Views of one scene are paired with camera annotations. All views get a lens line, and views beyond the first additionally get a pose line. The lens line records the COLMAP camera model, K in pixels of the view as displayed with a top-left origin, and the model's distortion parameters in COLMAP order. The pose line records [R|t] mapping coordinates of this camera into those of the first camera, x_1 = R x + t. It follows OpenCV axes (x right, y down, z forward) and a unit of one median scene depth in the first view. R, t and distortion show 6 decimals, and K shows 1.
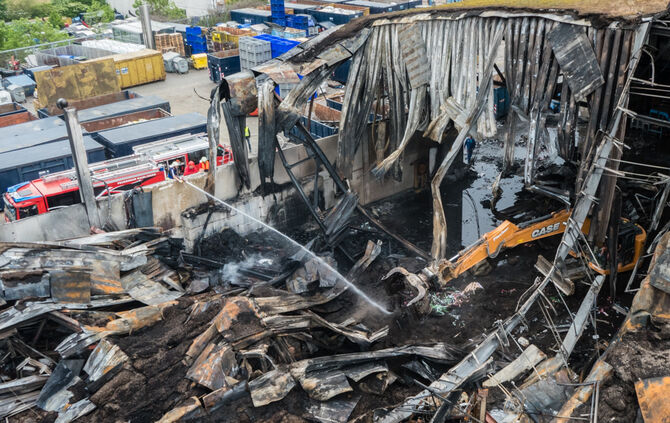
lens RADIAL K [[757.0, 0, 337.0], [0, 757.0, 212.3], [0, 0, 1]] dist [-0.015156, 0.000000]
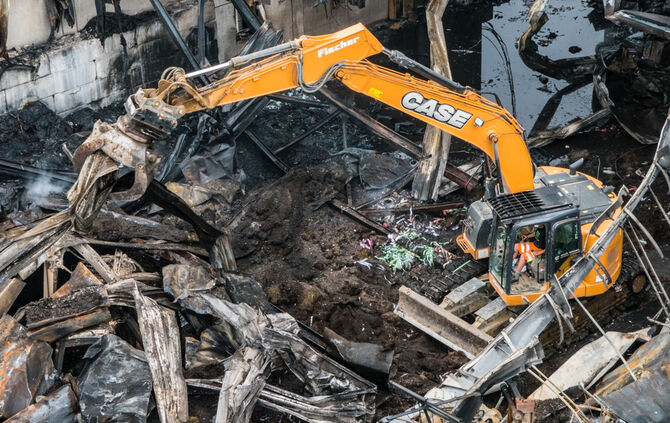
lens RADIAL K [[1603.9, 0, 331.1], [0, 1603.9, 211.7], [0, 0, 1]] dist [0.030729, 0.000000]
pose [[0.998351, -0.018675, 0.054283, -0.000549], [0.013926, 0.996147, 0.086586, 0.003672], [-0.055691, -0.085688, 0.994764, -0.114899]]
